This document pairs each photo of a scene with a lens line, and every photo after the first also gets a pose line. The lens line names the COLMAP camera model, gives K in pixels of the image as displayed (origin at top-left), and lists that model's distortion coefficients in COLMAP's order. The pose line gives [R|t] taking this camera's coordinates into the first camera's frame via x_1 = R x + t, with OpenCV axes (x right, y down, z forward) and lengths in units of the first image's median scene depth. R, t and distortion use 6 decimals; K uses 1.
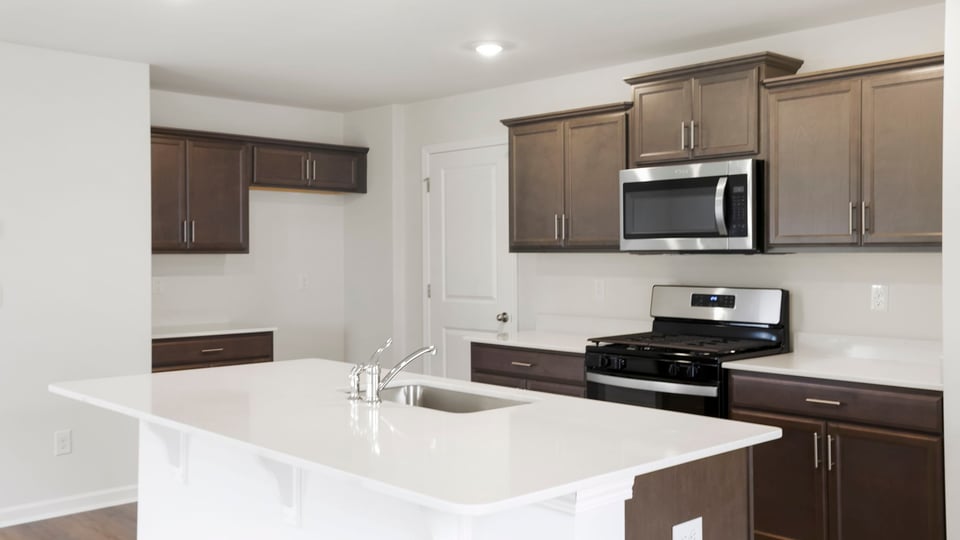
lens RADIAL K [[969.2, 0, 480.0], [0, 969.2, 270.0], [0, 0, 1]] dist [0.059438, 0.002316]
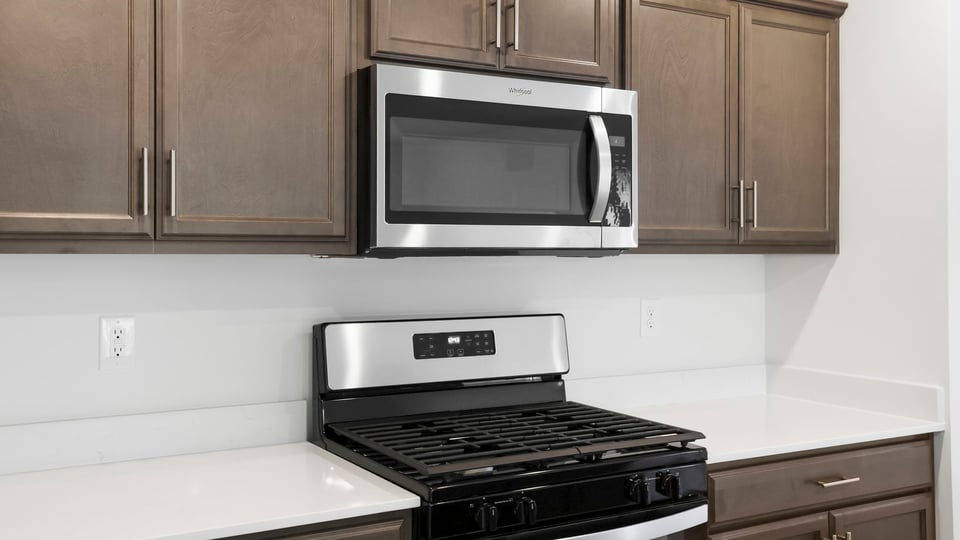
lens RADIAL K [[972.2, 0, 501.6], [0, 972.2, 244.9], [0, 0, 1]] dist [0.095786, 0.008420]
pose [[0.210837, 0.007396, 0.977493, -0.270890], [0.014566, 0.999837, -0.010707, -0.016215], [-0.977413, 0.016496, 0.210695, 0.862434]]
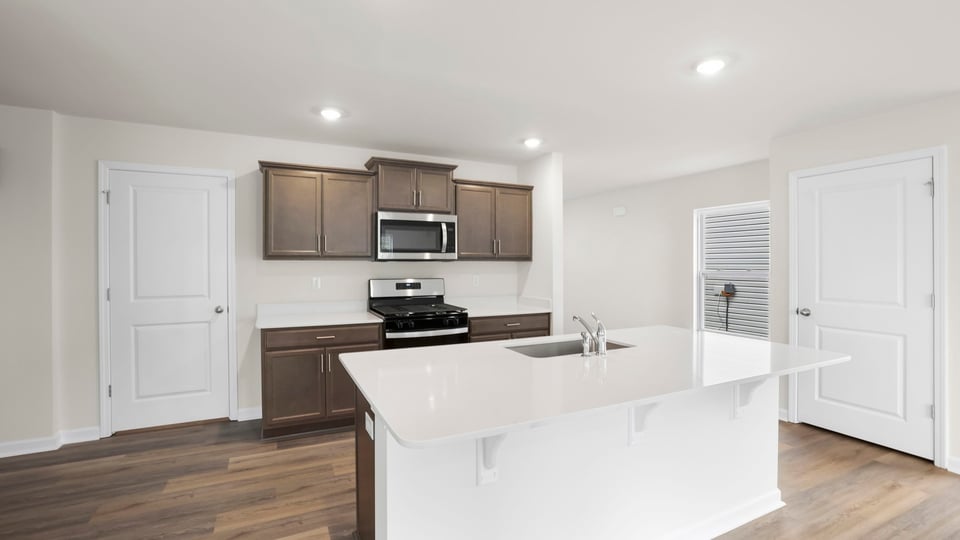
lens RADIAL K [[430.5, 0, 479.9], [0, 430.5, 264.8], [0, 0, 1]] dist [0.001599, 0.000793]
pose [[0.308639, -0.002070, 0.951177, -0.516696], [0.014287, 0.999895, -0.002460, -0.005749], [-0.951072, 0.014349, 0.308636, 0.606494]]
